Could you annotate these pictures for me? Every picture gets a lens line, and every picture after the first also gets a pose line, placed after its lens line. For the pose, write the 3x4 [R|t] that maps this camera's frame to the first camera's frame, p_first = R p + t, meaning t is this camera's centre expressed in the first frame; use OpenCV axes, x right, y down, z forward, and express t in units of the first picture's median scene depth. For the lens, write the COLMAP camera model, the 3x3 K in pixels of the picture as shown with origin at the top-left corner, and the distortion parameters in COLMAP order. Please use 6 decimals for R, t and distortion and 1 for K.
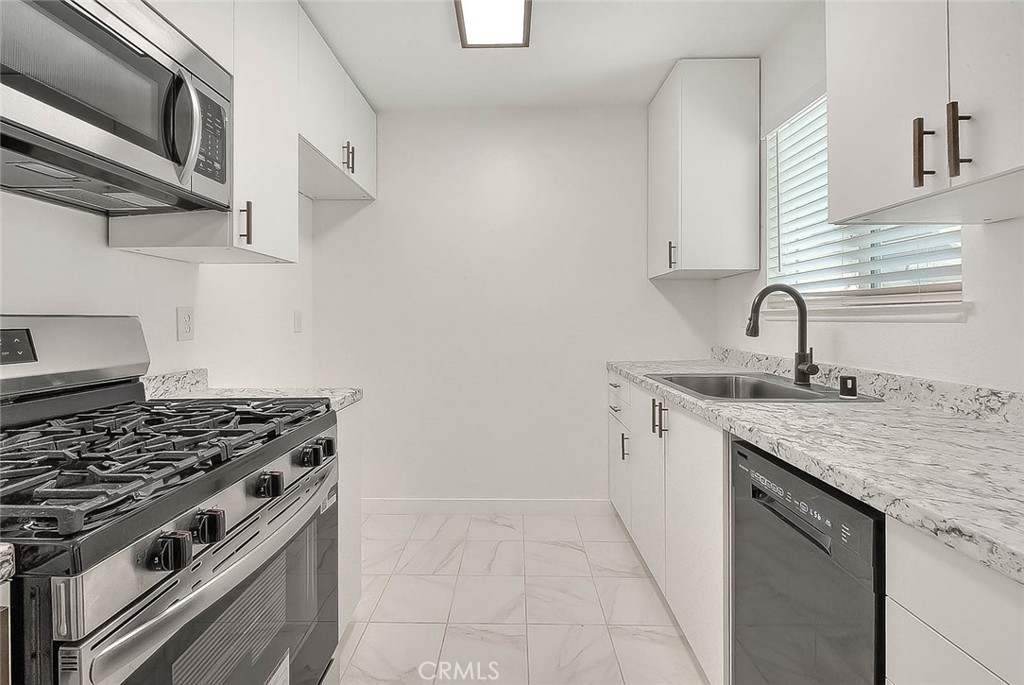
lens RADIAL K [[421.5, 0, 498.7], [0, 421.5, 317.9], [0, 0, 1]] dist [-0.000380, -0.002858]
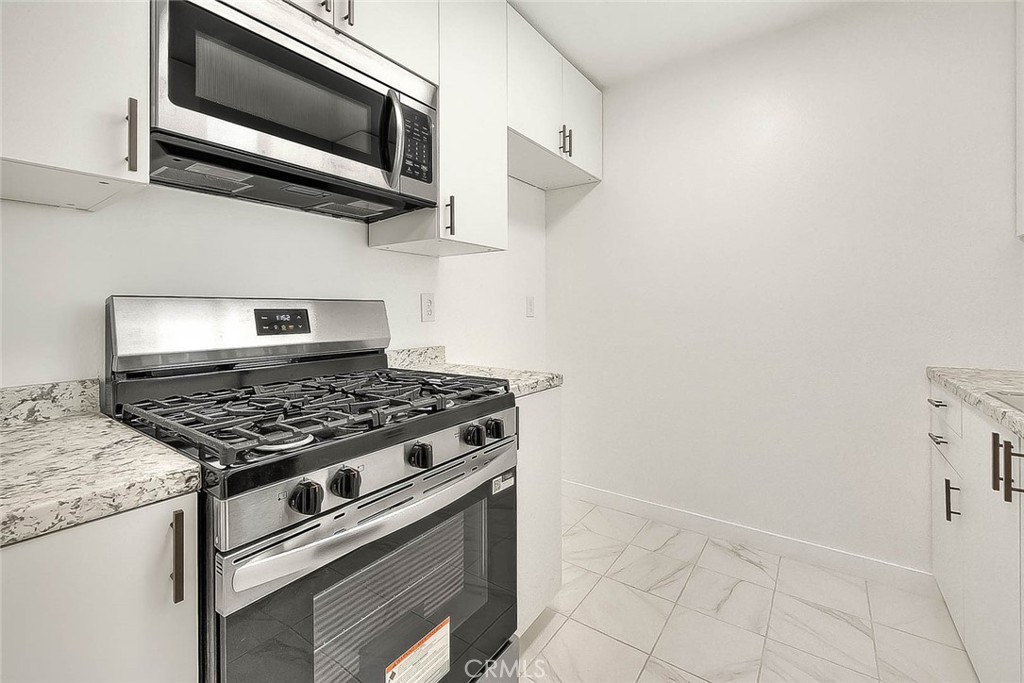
lens RADIAL K [[421.5, 0, 527.5], [0, 421.5, 306.2], [0, 0, 1]] dist [-0.000380, -0.002858]
pose [[0.836743, -0.002366, -0.547591, 0.174597], [0.001601, 0.999997, -0.001875, 0.015309], [0.547594, 0.000693, 0.836744, 0.176362]]
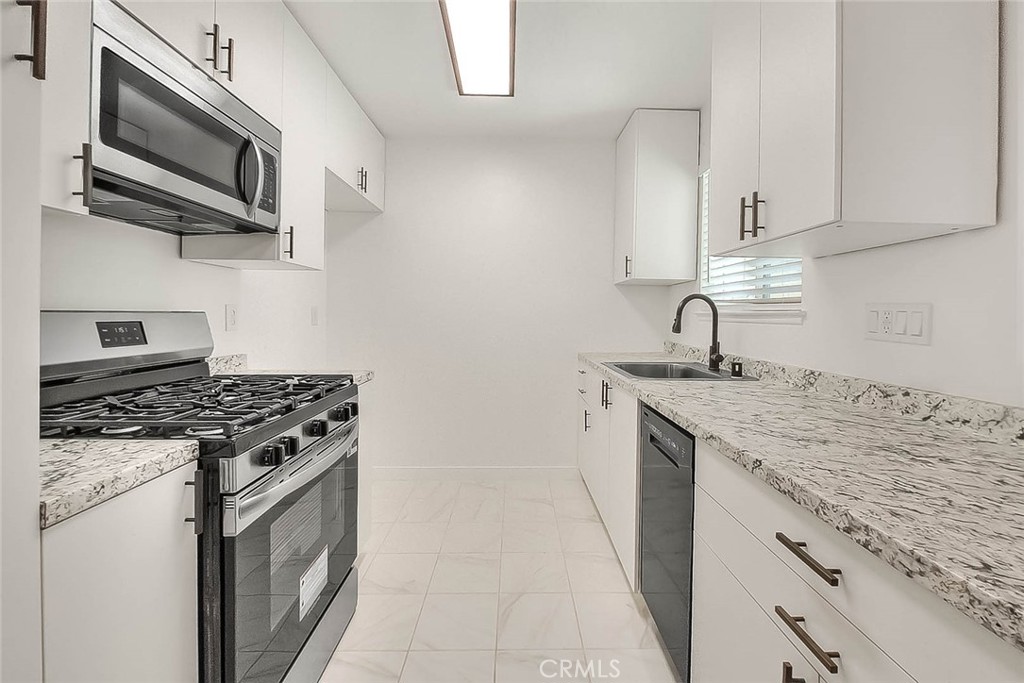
lens RADIAL K [[421.5, 0, 526.5], [0, 421.5, 314.8], [0, 0, 1]] dist [-0.000380, -0.002858]
pose [[0.997706, 0.014830, 0.066046, 0.056156], [-0.015217, 0.999870, 0.005359, -0.015927], [-0.065958, -0.006352, 0.997802, -0.357275]]
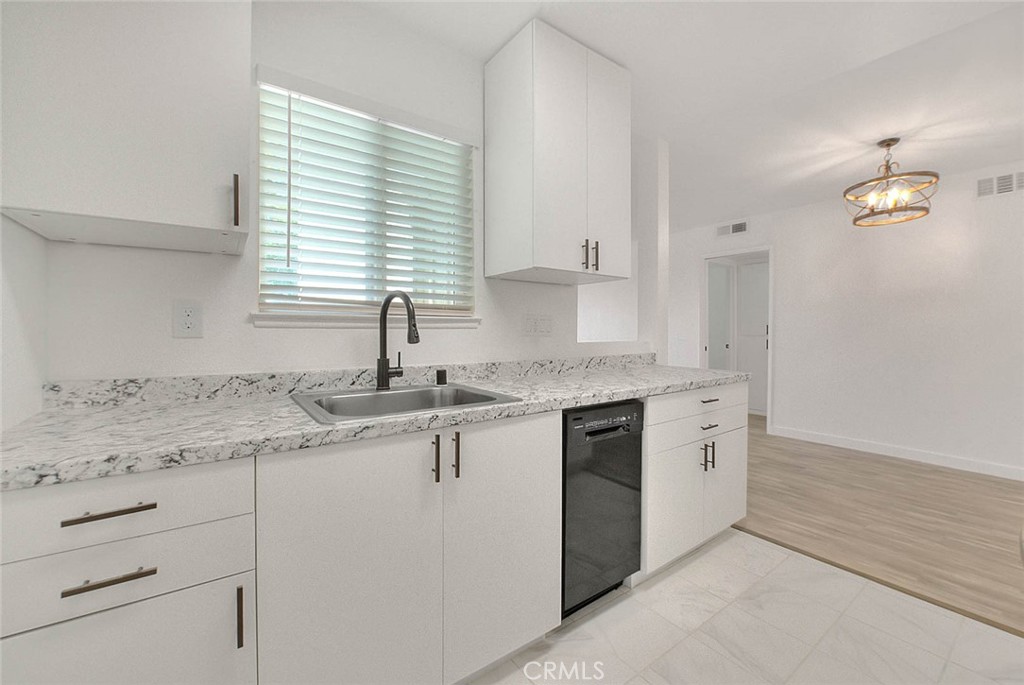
lens RADIAL K [[421.5, 0, 520.1], [0, 421.5, 322.4], [0, 0, 1]] dist [-0.000380, -0.002858]
pose [[-0.622329, 0.014665, 0.782618, -0.377765], [-0.001053, 0.999808, -0.019572, 0.018078], [-0.782755, -0.013004, -0.622194, 1.787722]]
